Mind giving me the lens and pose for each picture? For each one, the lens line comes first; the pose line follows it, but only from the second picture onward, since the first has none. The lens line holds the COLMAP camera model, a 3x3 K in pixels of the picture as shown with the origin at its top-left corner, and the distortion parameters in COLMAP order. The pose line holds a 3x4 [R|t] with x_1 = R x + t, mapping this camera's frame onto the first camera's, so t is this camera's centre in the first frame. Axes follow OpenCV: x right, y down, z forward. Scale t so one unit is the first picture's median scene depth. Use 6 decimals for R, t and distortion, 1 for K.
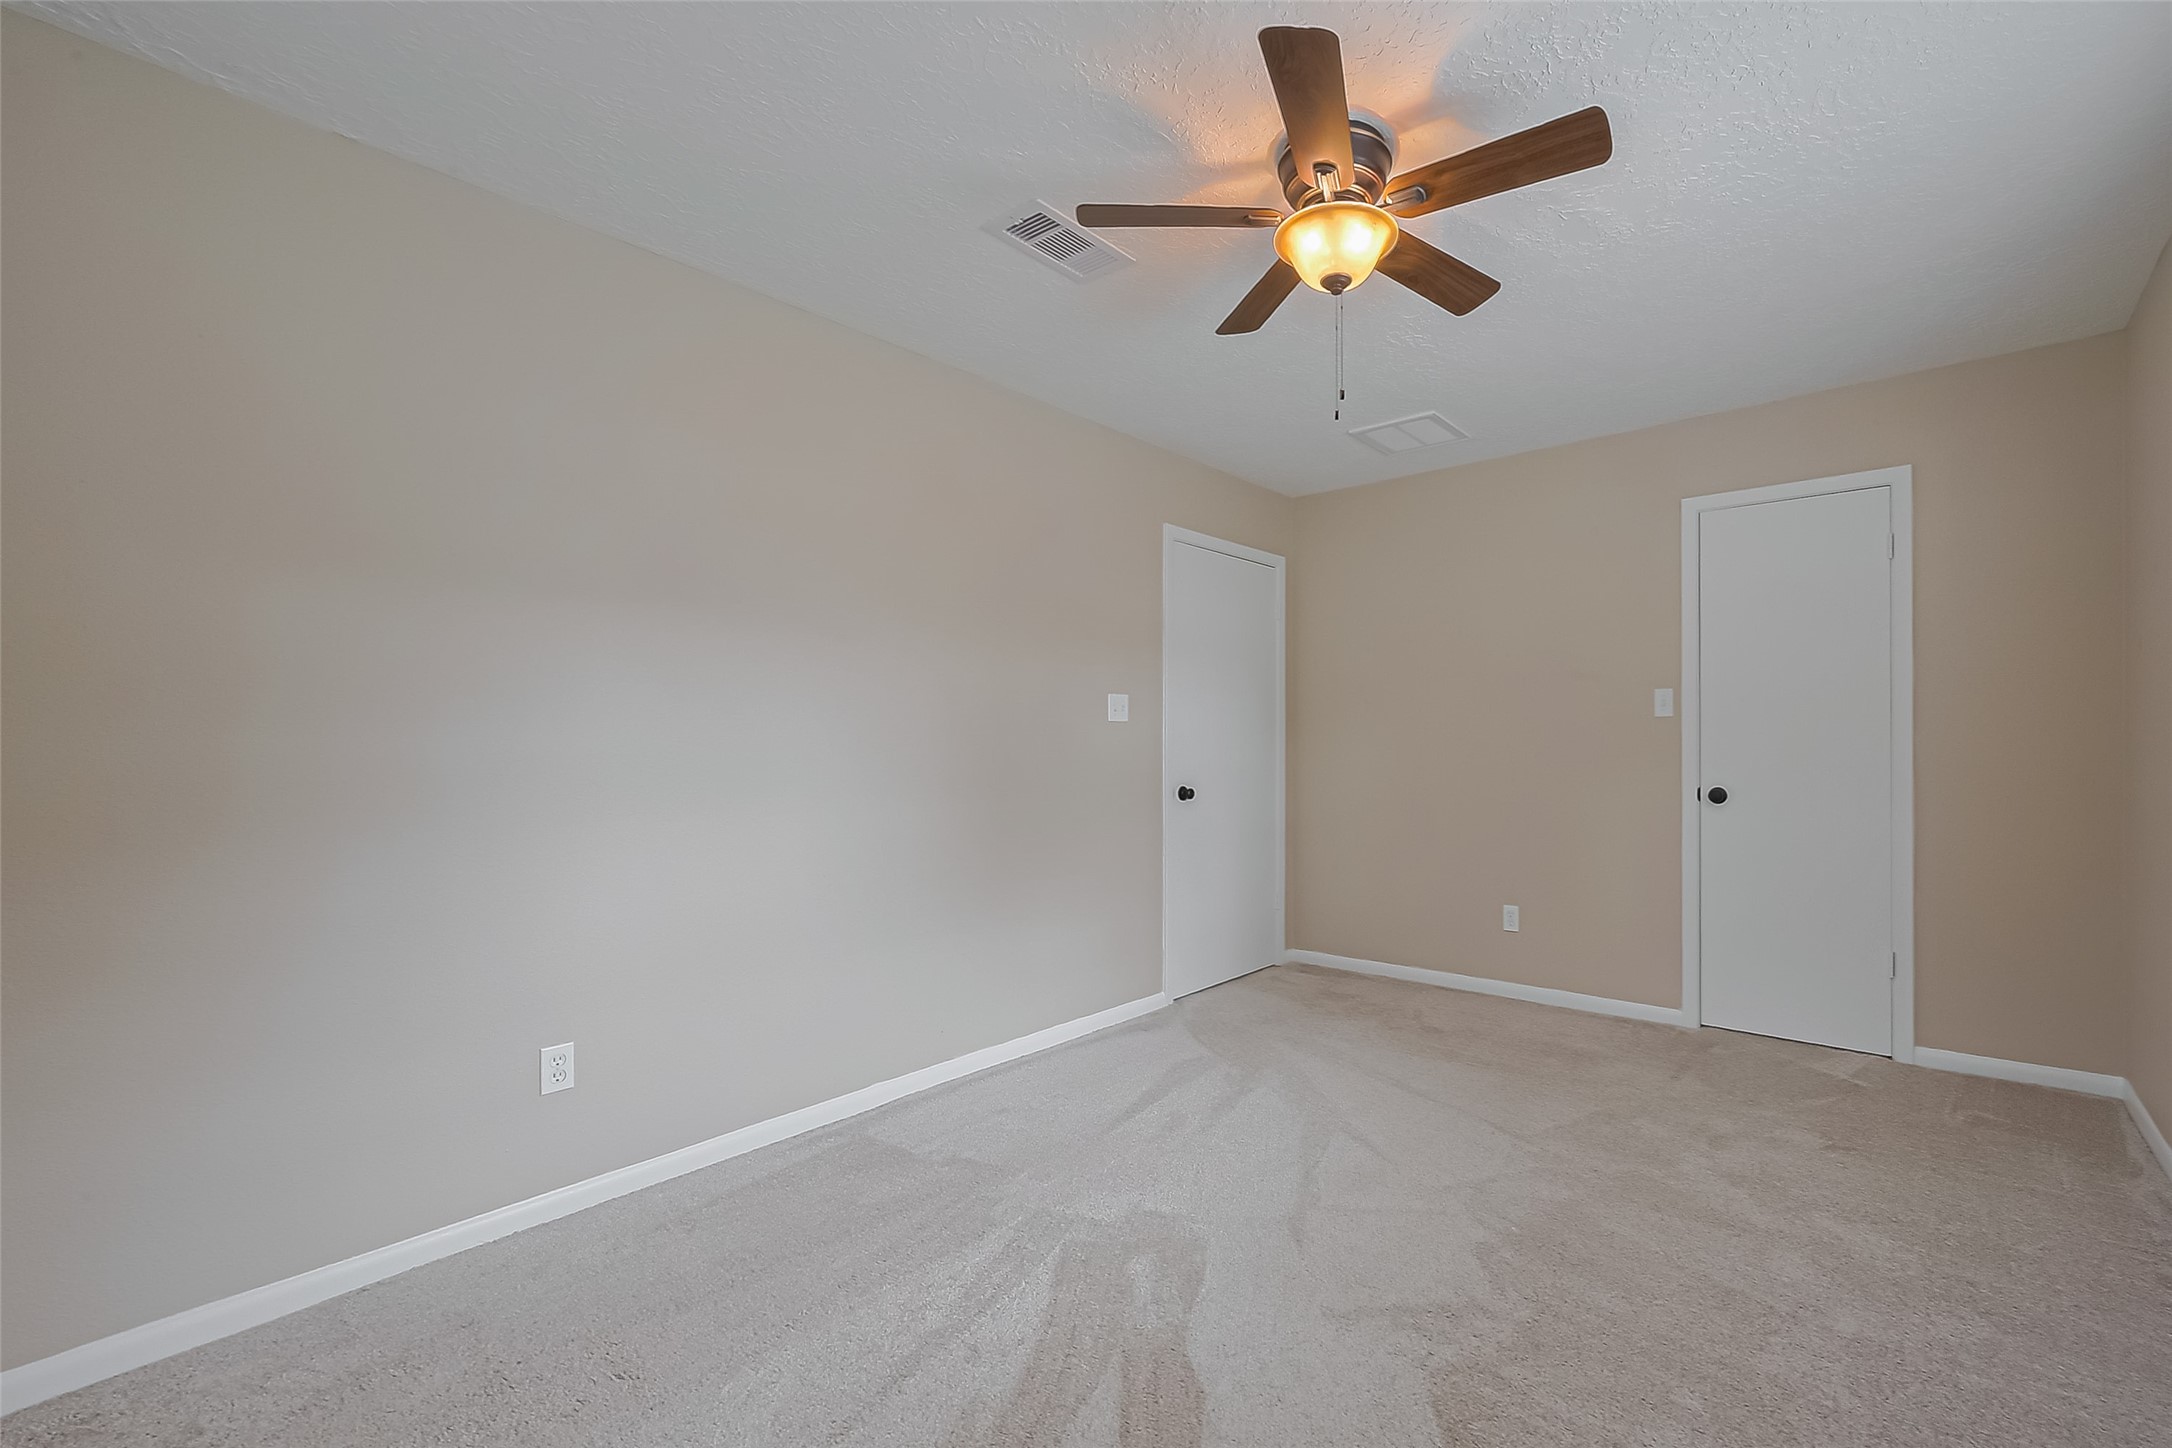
lens RADIAL K [[867.1, 0, 1096.4], [0, 867.1, 733.6], [0, 0, 1]] dist [0.001631, -0.000611]
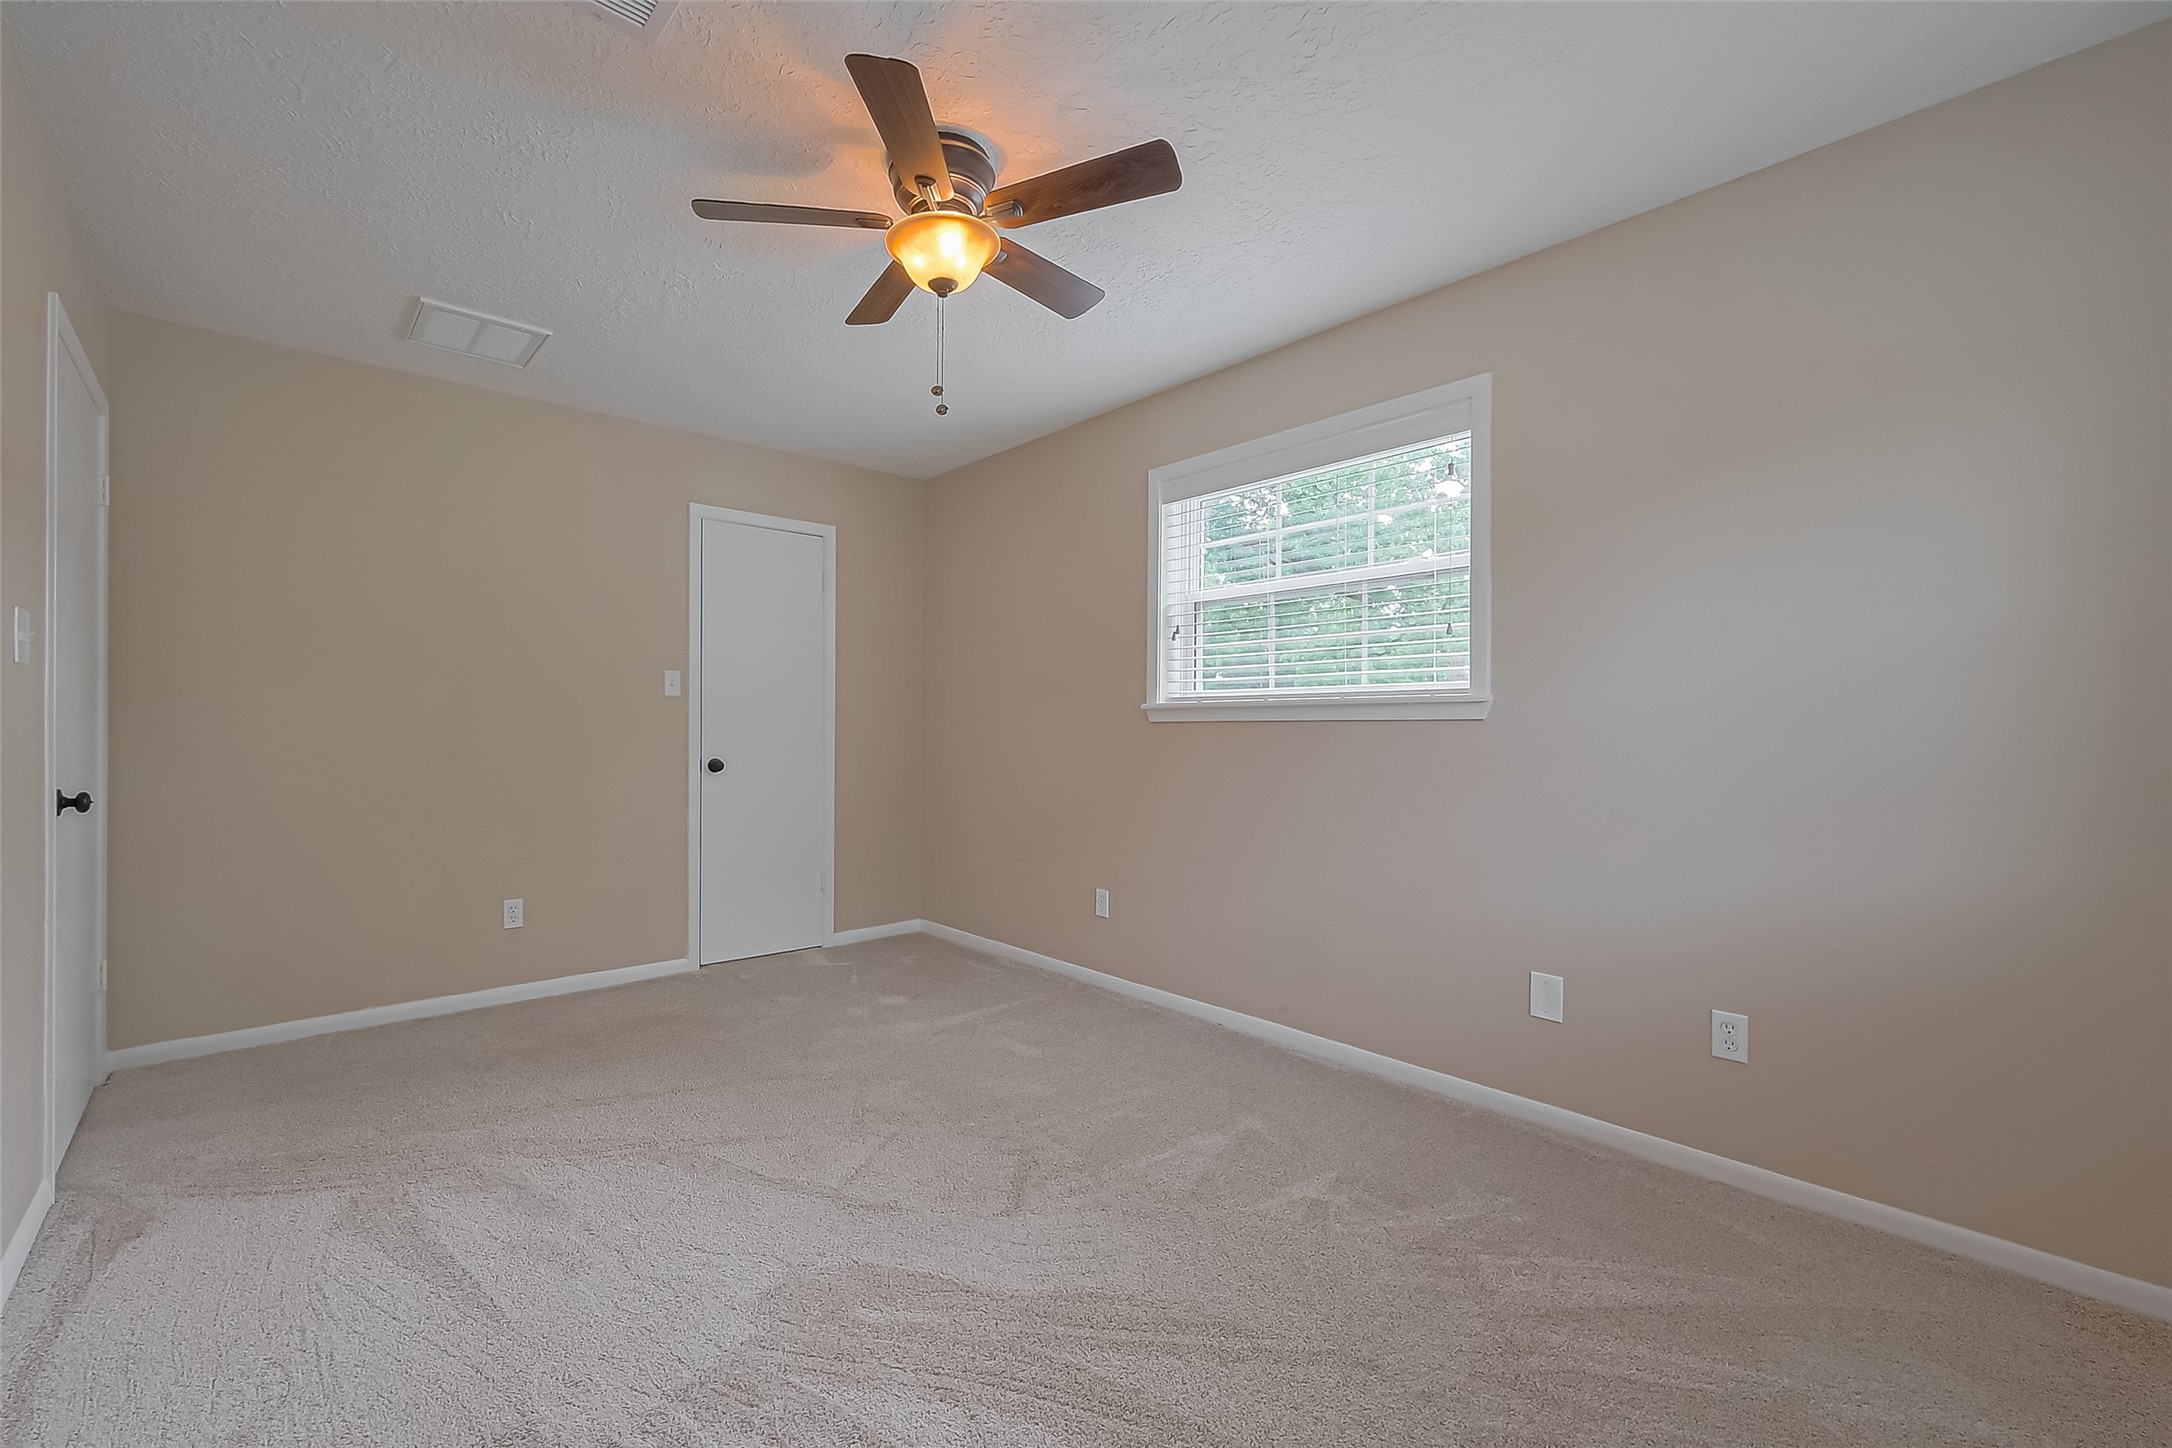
lens RADIAL K [[867.1, 0, 1089.1], [0, 867.1, 721.3], [0, 0, 1]] dist [0.001631, -0.000611]
pose [[0.178857, 0.012396, 0.983797, -0.341868], [-0.013393, 0.999859, -0.010163, 0.017760], [-0.983784, -0.011358, 0.178998, 0.295336]]
